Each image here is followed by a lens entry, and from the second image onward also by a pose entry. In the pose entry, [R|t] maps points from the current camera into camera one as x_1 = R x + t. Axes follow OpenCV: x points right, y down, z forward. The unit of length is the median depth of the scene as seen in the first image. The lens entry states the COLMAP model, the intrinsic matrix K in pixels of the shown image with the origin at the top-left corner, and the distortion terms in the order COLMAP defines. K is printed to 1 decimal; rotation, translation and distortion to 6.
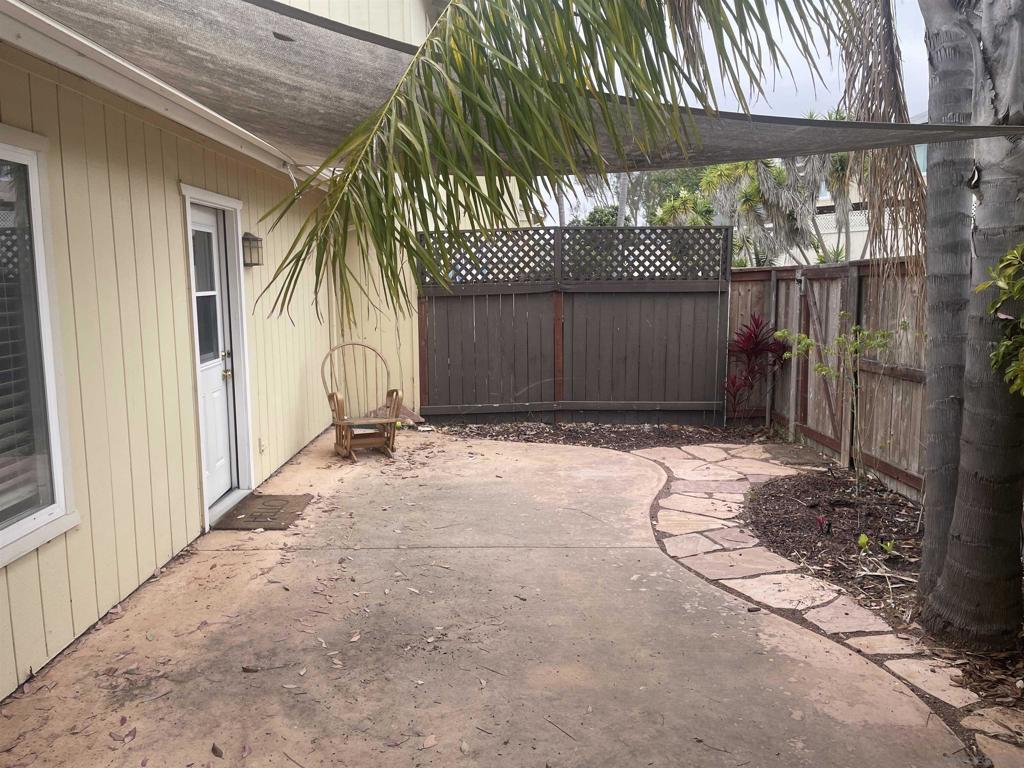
lens RADIAL K [[769.3, 0, 516.6], [0, 769.3, 377.6], [0, 0, 1]] dist [0.104307, -0.136460]
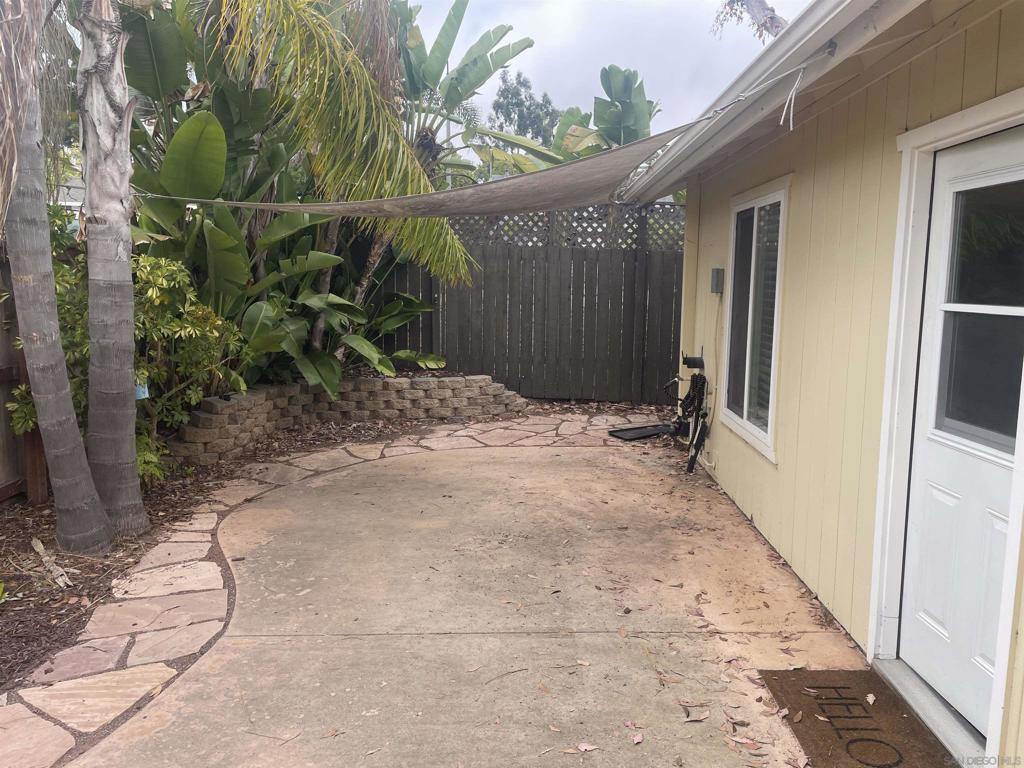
lens RADIAL K [[769.3, 0, 516.6], [0, 769.3, 377.6], [0, 0, 1]] dist [0.104307, -0.136460]
pose [[-0.999073, -0.007569, 0.042379, -0.157882], [0.003471, 0.967055, 0.254542, -0.258647], [-0.042909, 0.254453, -0.966133, 2.006721]]
